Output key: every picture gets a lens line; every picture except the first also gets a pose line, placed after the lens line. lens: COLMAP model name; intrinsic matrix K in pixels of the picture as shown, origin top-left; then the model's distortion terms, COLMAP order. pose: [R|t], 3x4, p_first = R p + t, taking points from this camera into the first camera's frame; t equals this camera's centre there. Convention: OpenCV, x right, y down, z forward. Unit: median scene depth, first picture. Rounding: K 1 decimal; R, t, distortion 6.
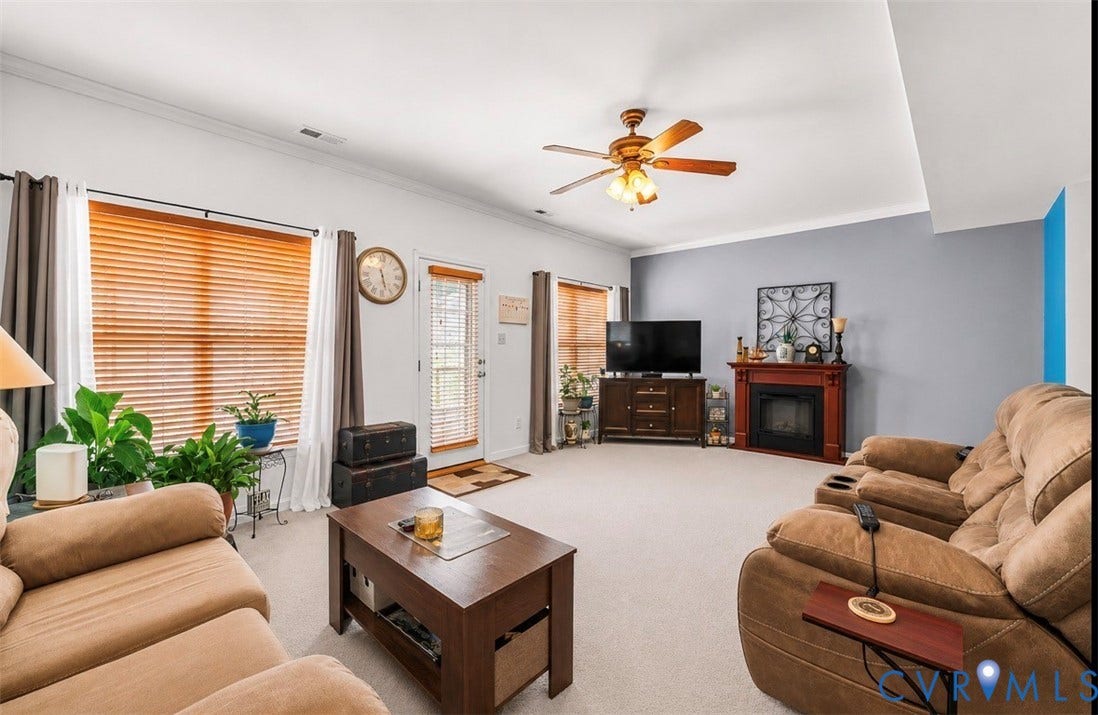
lens RADIAL K [[425.2, 0, 549.0], [0, 425.2, 357.5], [0, 0, 1]] dist [-0.061021, 0.000079]
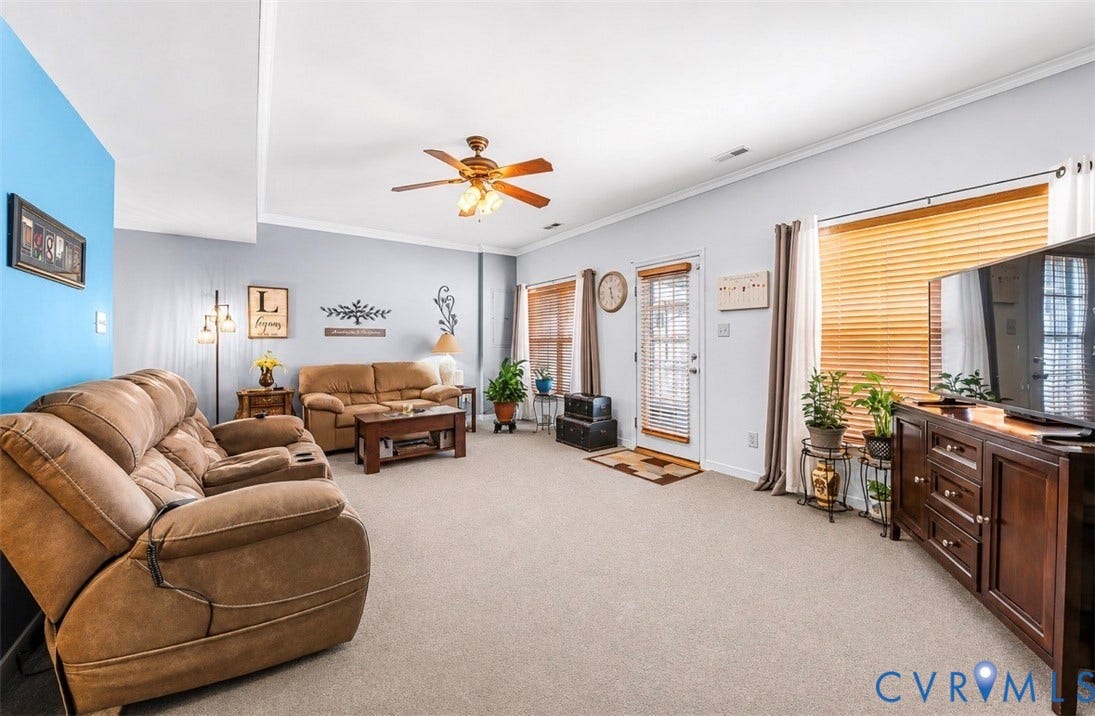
lens RADIAL K [[429.0, 0, 547.5], [0, 429.0, 358.0], [0, 0, 1]] dist [0.000028, -0.000087]
pose [[-0.222102, 0.018390, -0.974850, 0.864211], [-0.009323, 0.999736, 0.020983, -0.004881], [0.974979, 0.013748, -0.221872, 0.941264]]
